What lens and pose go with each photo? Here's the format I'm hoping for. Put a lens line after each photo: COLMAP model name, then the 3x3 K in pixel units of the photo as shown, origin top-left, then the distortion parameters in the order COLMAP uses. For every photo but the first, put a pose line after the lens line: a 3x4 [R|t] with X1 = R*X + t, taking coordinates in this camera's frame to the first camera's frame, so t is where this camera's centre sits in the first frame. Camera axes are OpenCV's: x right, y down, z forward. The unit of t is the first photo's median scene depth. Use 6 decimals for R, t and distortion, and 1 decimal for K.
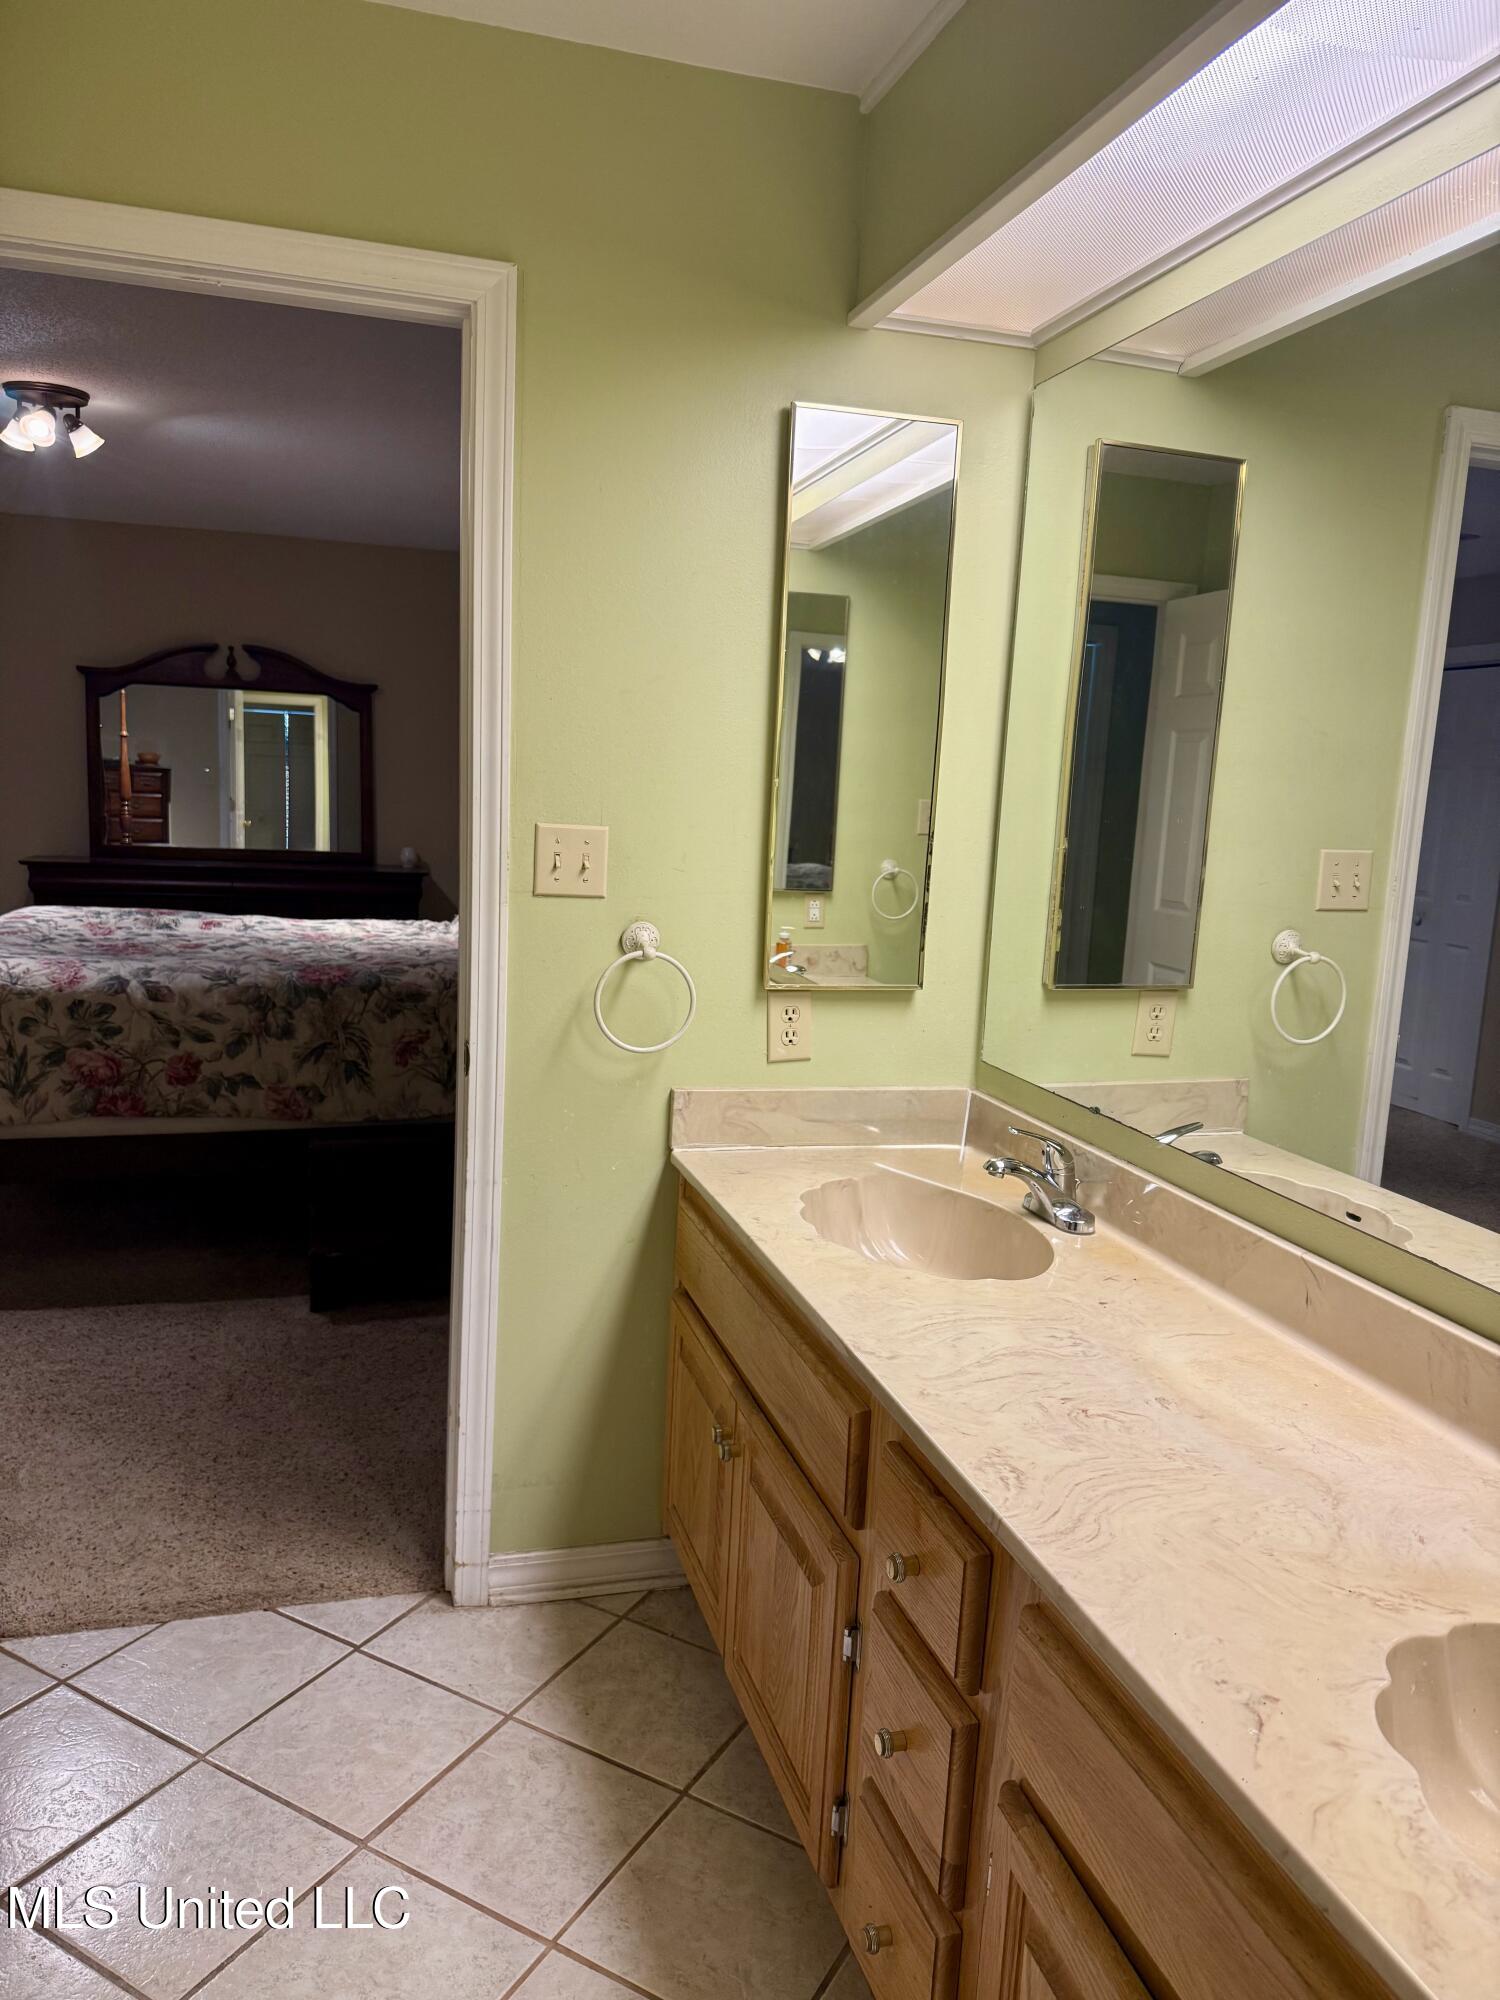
lens RADIAL K [[1406.3, 0, 750.0], [0, 1406.3, 1000.0], [0, 0, 1]] dist [0.177137, -0.378962]
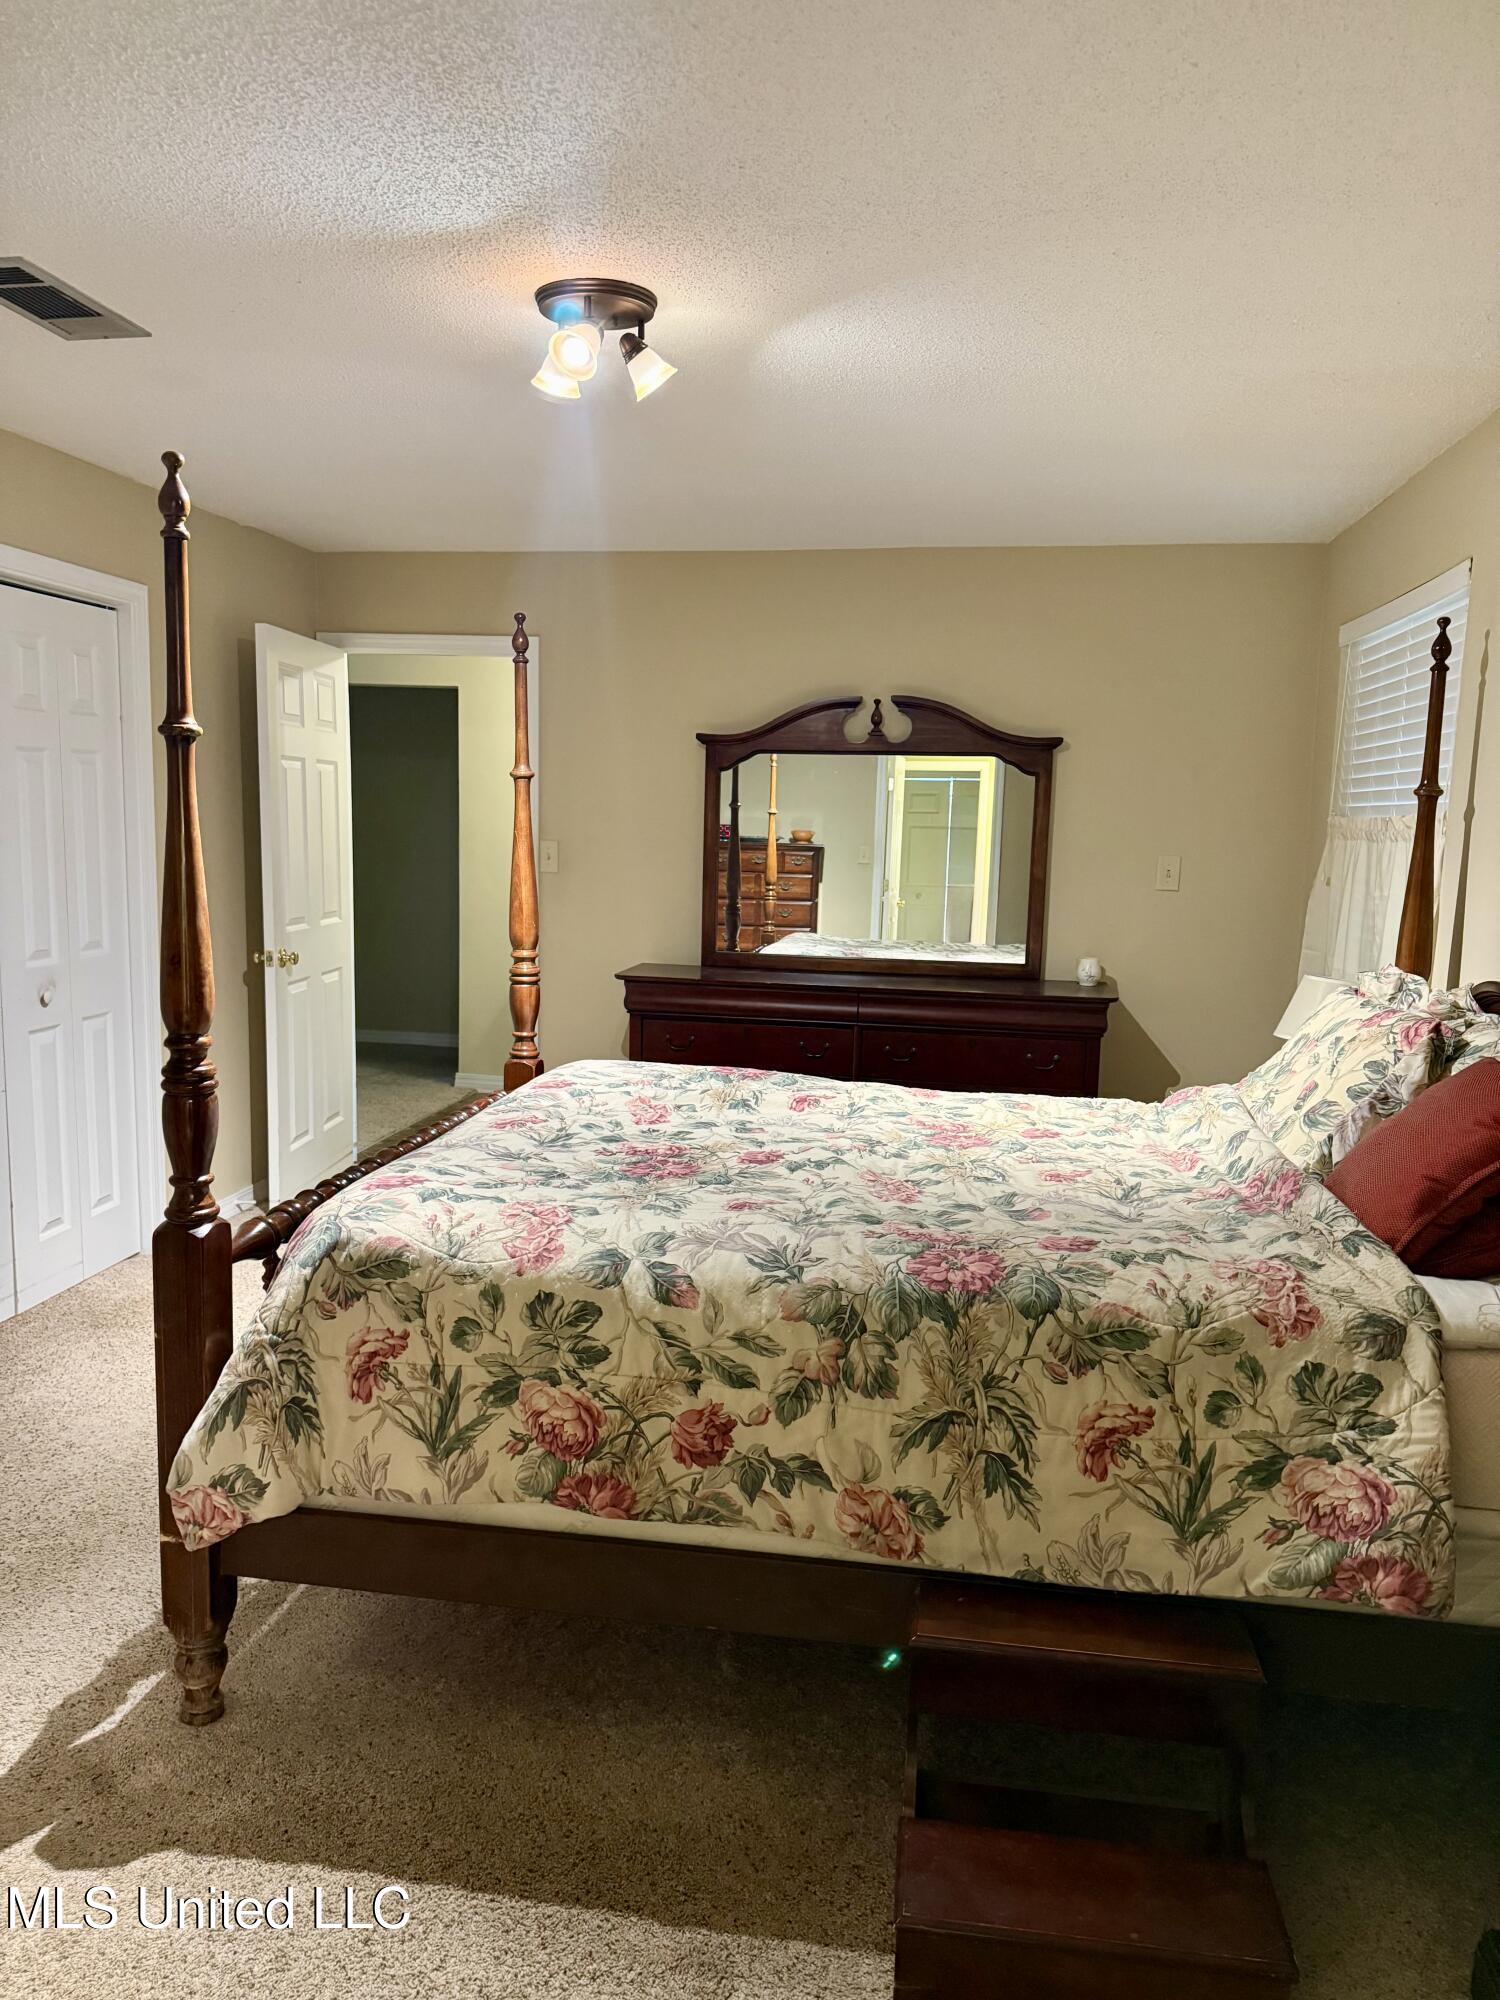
lens RADIAL K [[1406.3, 0, 750.0], [0, 1406.3, 1000.0], [0, 0, 1]] dist [0.177137, -0.378962]
pose [[0.899226, 0.038177, -0.435816, -0.143912], [-0.055782, 0.998060, -0.027669, -0.101774], [0.433914, 0.049191, 0.899611, 0.495476]]
